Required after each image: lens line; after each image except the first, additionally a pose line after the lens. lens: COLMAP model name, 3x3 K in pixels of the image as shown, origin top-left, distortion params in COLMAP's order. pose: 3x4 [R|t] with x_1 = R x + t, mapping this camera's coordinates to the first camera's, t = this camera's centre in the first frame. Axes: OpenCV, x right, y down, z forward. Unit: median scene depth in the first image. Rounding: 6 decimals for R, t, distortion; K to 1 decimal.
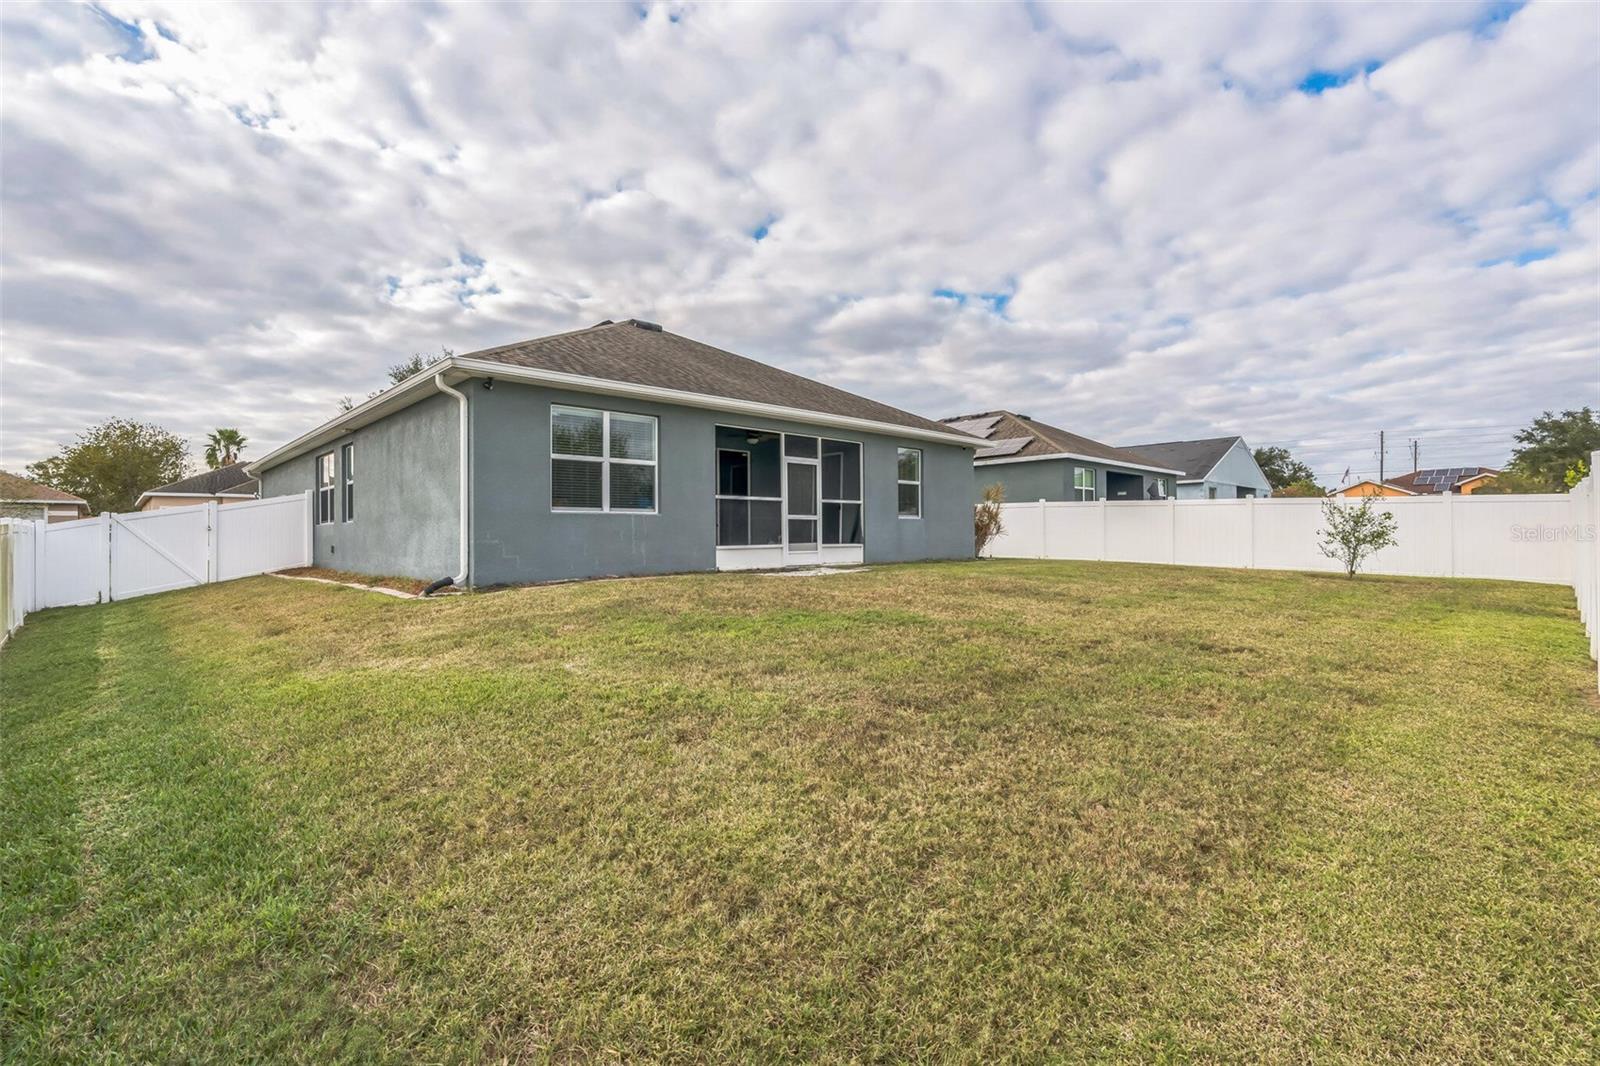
lens RADIAL K [[716.0, 0, 800.0], [0, 716.0, 533.0], [0, 0, 1]] dist [0.002266, 0.000993]
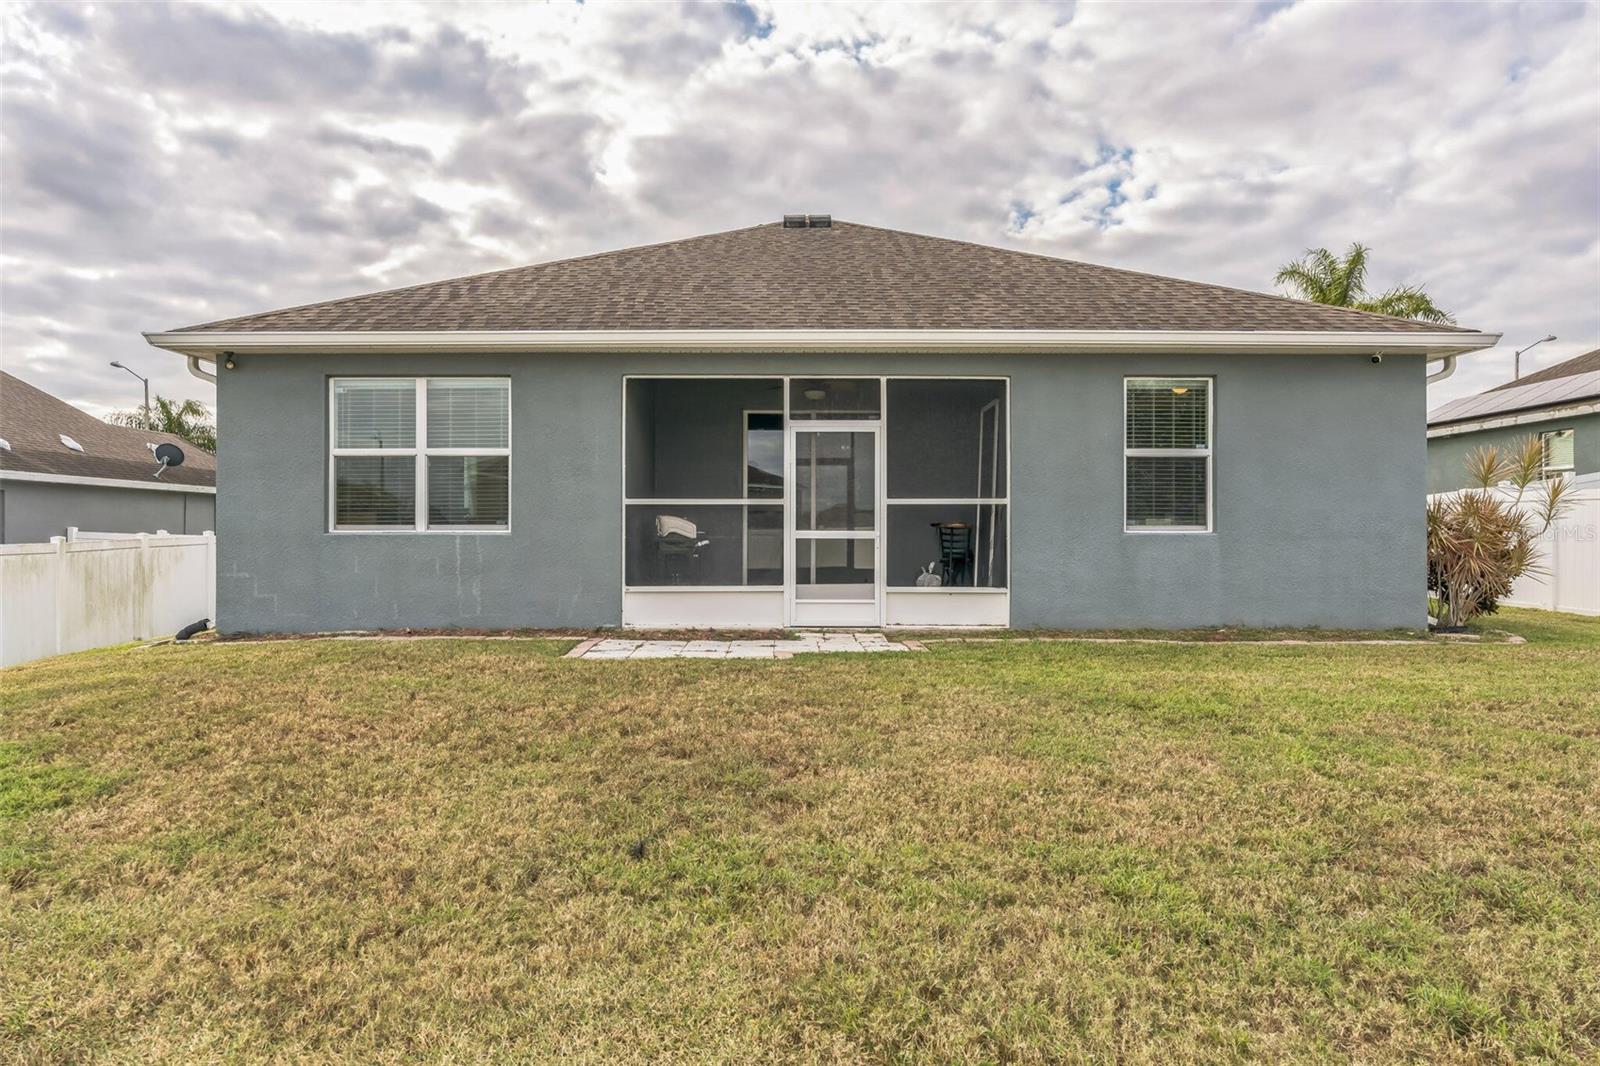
lens RADIAL K [[1059.7, 0, 800.0], [0, 1059.7, 533.0], [0, 0, 1]] dist [-0.000962, -0.001212]
pose [[0.725183, -0.001181, -0.688556, 0.475865], [-0.003587, 0.999978, -0.005493, -0.017509], [0.688547, 0.006453, 0.725163, 0.391989]]
